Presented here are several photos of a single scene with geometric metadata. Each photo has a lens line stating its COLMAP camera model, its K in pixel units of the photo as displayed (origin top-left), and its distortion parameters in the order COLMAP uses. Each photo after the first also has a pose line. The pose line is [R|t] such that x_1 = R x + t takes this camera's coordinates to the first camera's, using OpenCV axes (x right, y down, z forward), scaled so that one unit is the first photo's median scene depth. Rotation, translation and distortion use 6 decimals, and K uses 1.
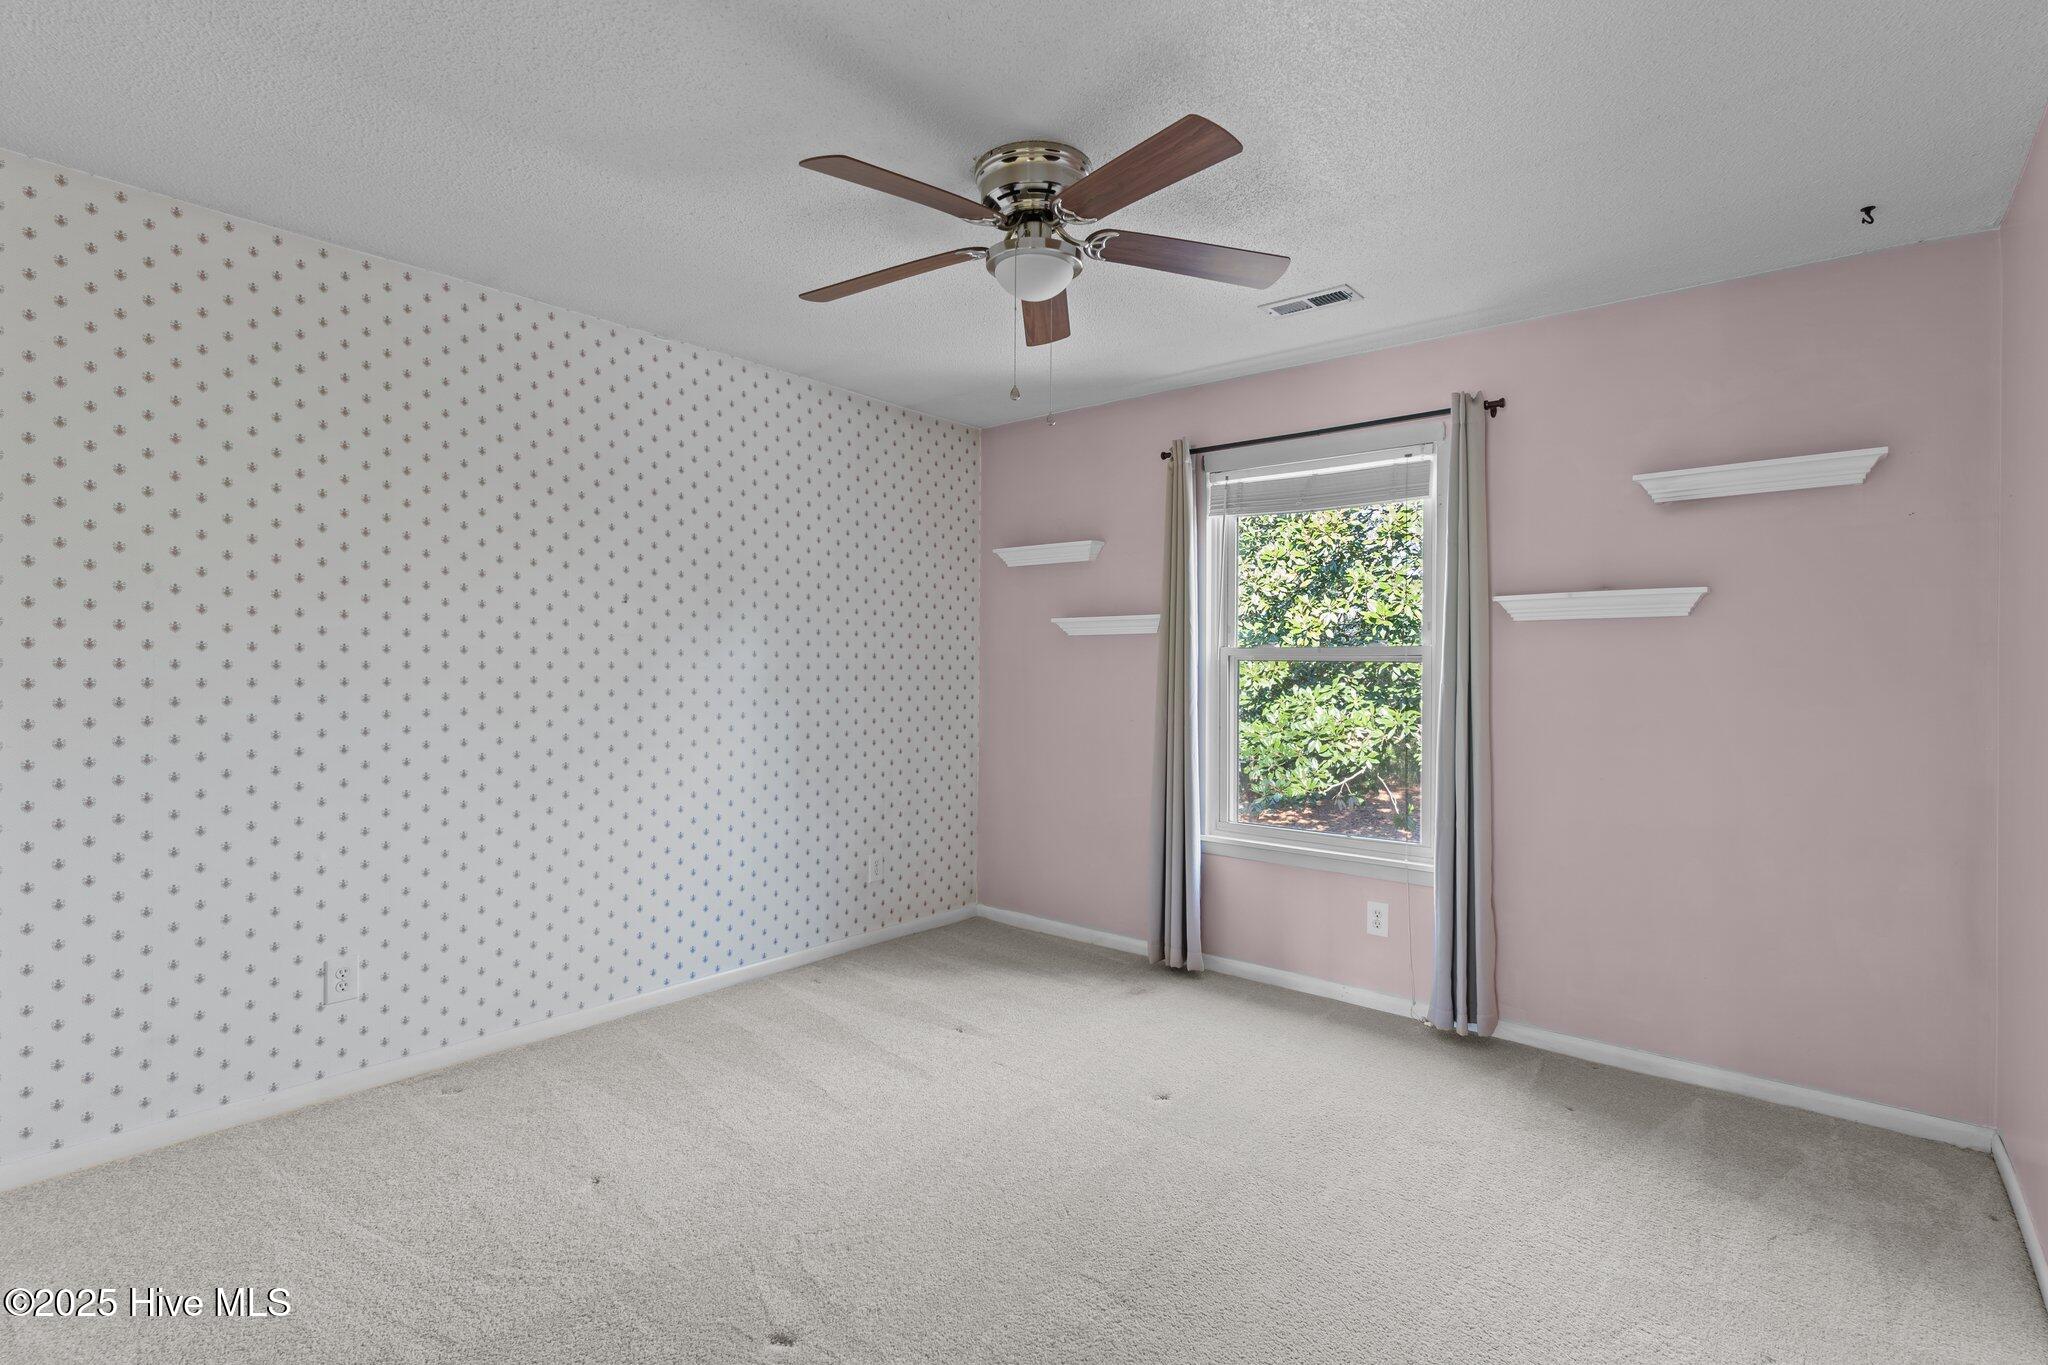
lens RADIAL K [[988.9, 0, 1020.5], [0, 988.9, 676.0], [0, 0, 1]] dist [0.004092, -0.000393]
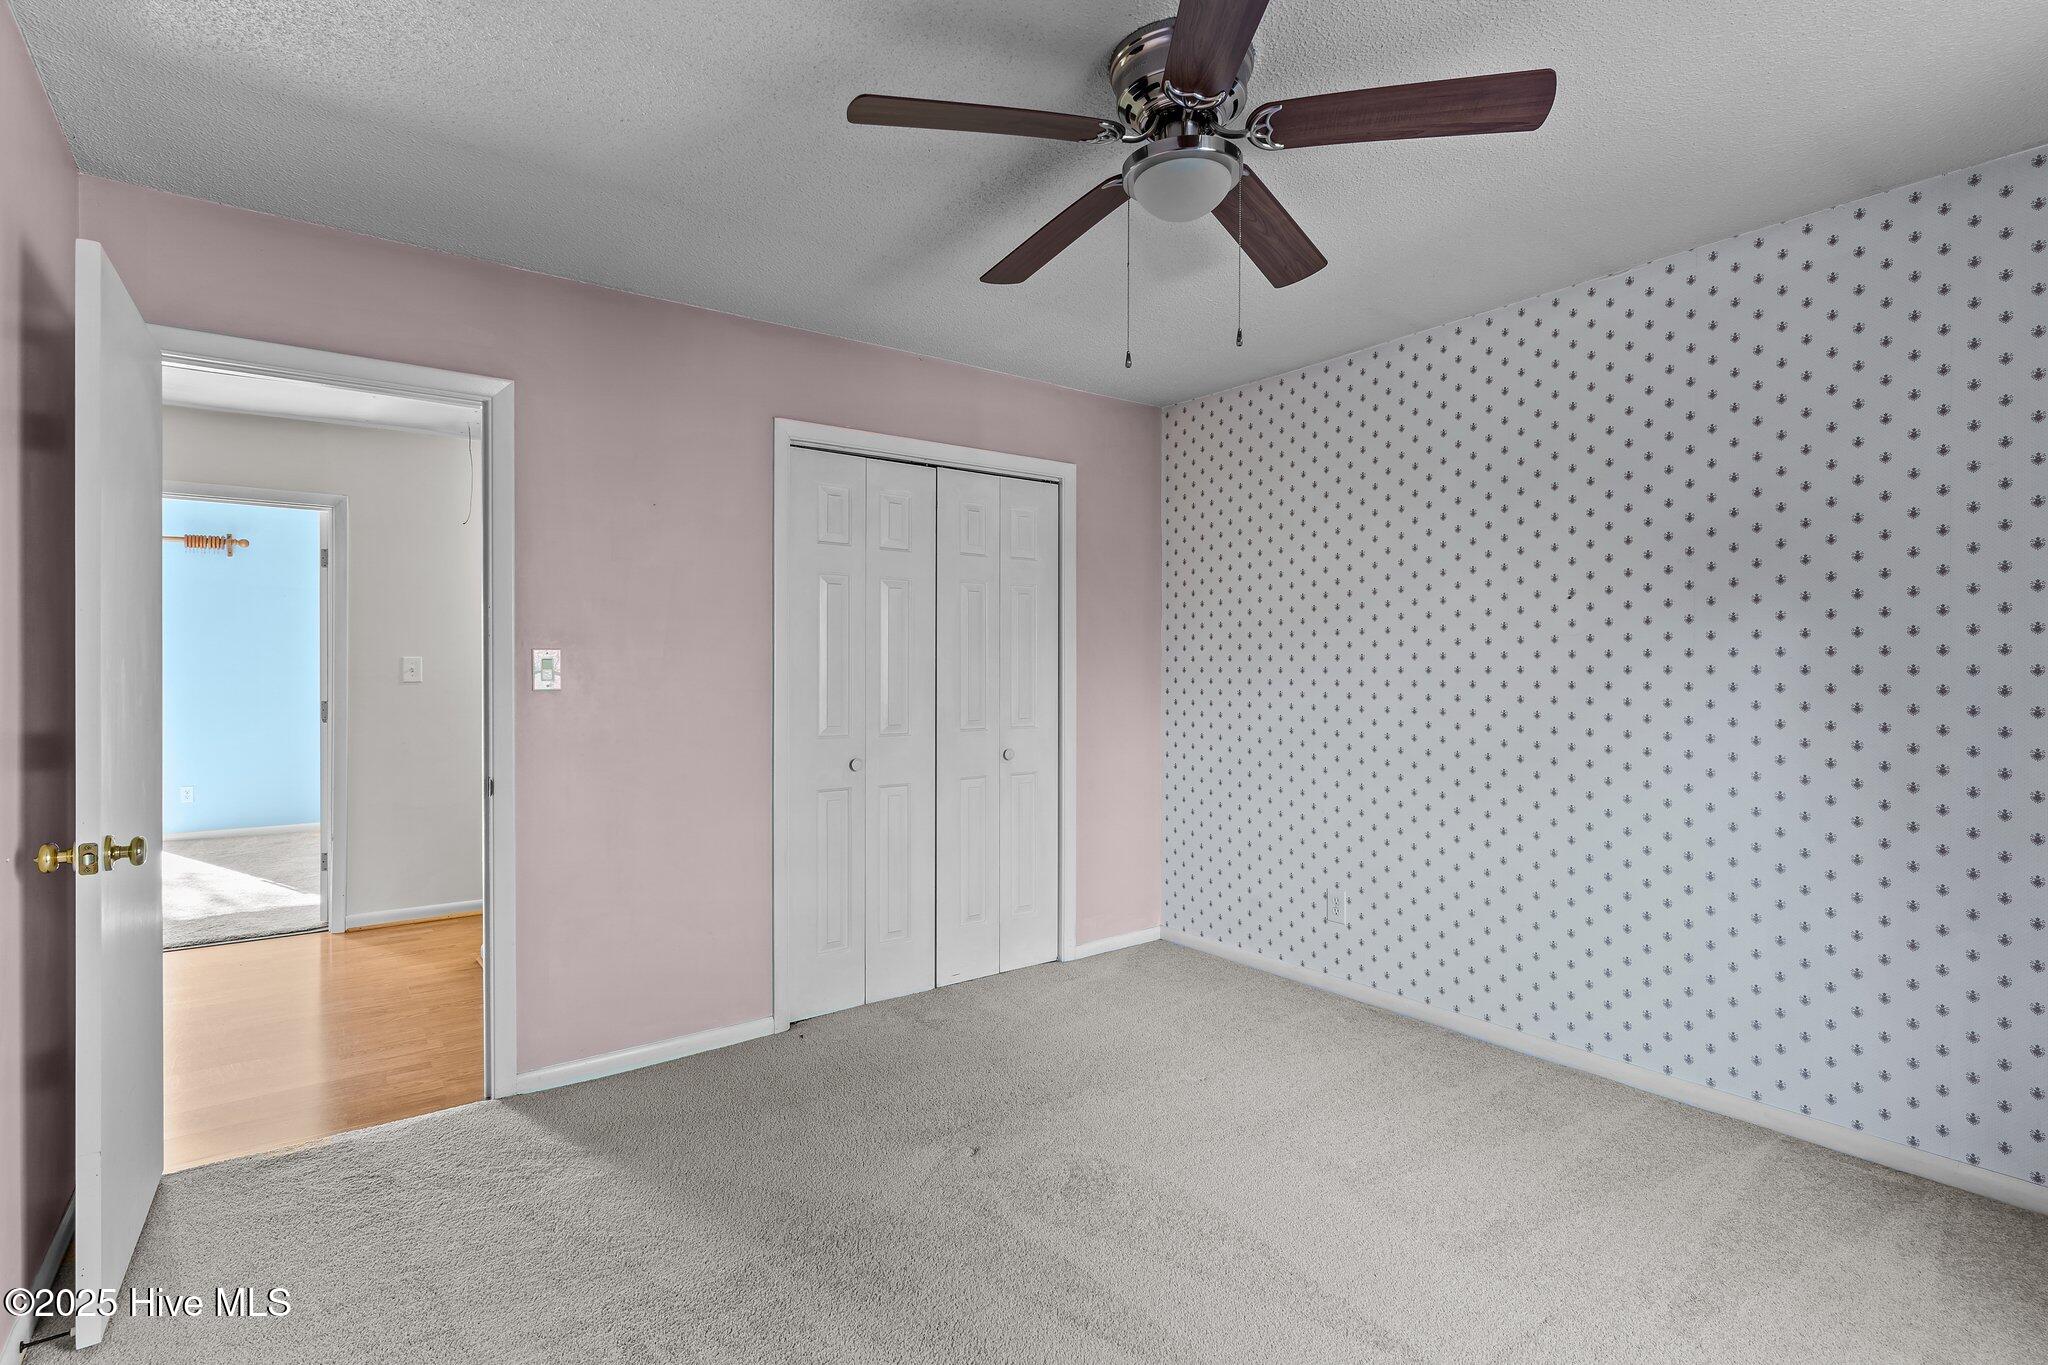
lens RADIAL K [[988.9, 0, 1020.8], [0, 988.9, 677.4], [0, 0, 1]] dist [0.004092, -0.000393]
pose [[-0.245688, 0.004040, -0.969340, 0.537707], [-0.009024, 0.999938, 0.006455, -0.004736], [0.969307, 0.010333, -0.245637, 0.689902]]
